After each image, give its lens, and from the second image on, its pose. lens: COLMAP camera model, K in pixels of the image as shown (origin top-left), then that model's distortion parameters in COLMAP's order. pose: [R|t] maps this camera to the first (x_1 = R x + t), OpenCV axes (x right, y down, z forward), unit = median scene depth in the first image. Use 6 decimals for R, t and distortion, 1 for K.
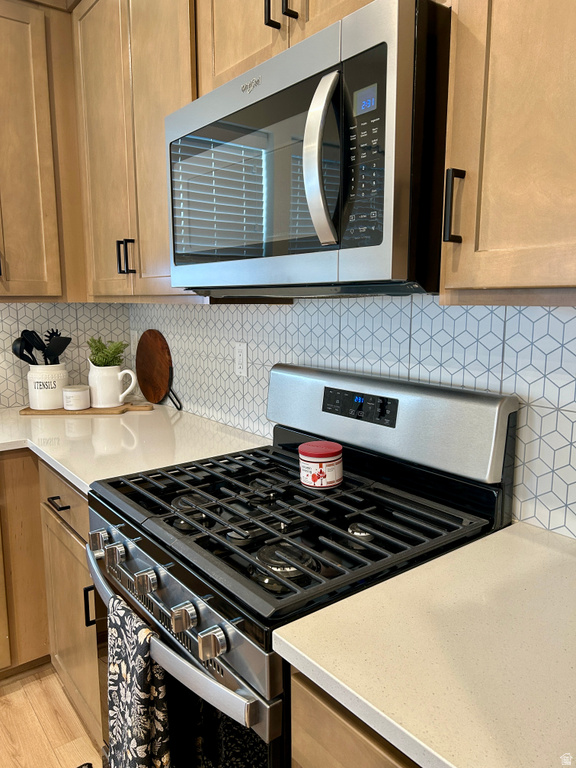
lens RADIAL K [[574.7, 0, 284.5], [0, 574.7, 388.5], [0, 0, 1]] dist [0.068464, -0.071072]
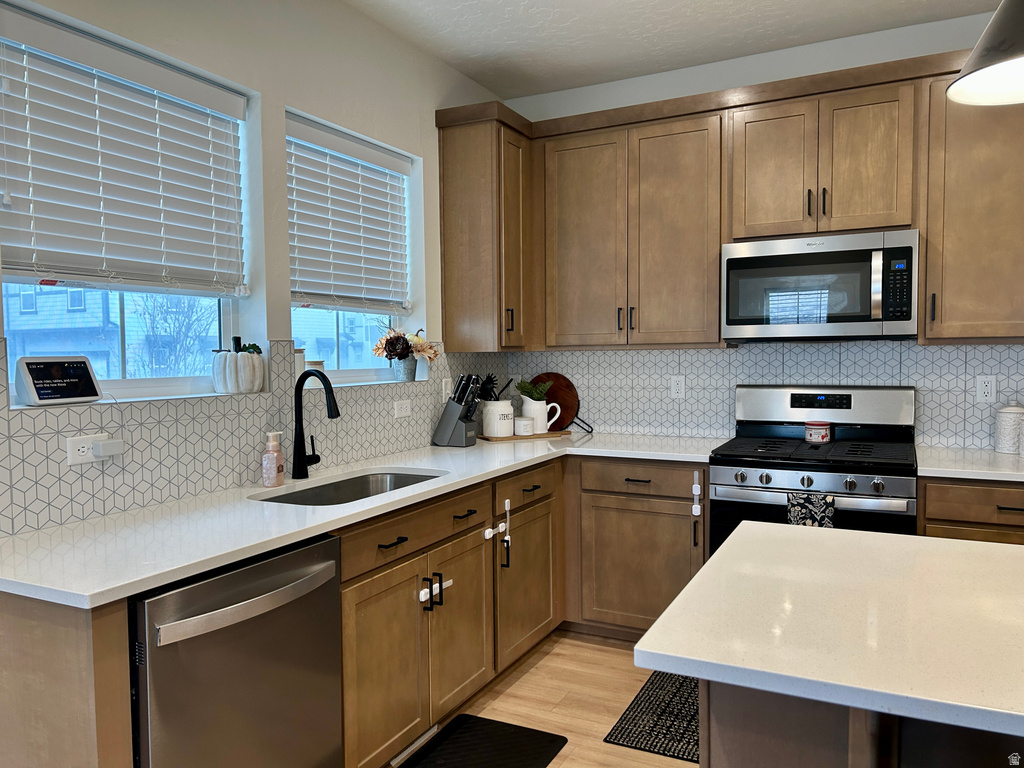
lens RADIAL K [[766.3, 0, 513.9], [0, 766.3, 387.4], [0, 0, 1]] dist [0.068464, -0.071072]
pose [[0.898779, -0.027246, 0.437555, -1.866225], [0.076321, 0.992550, -0.094967, 0.149090], [-0.431708, 0.118749, 0.894163, -0.807169]]
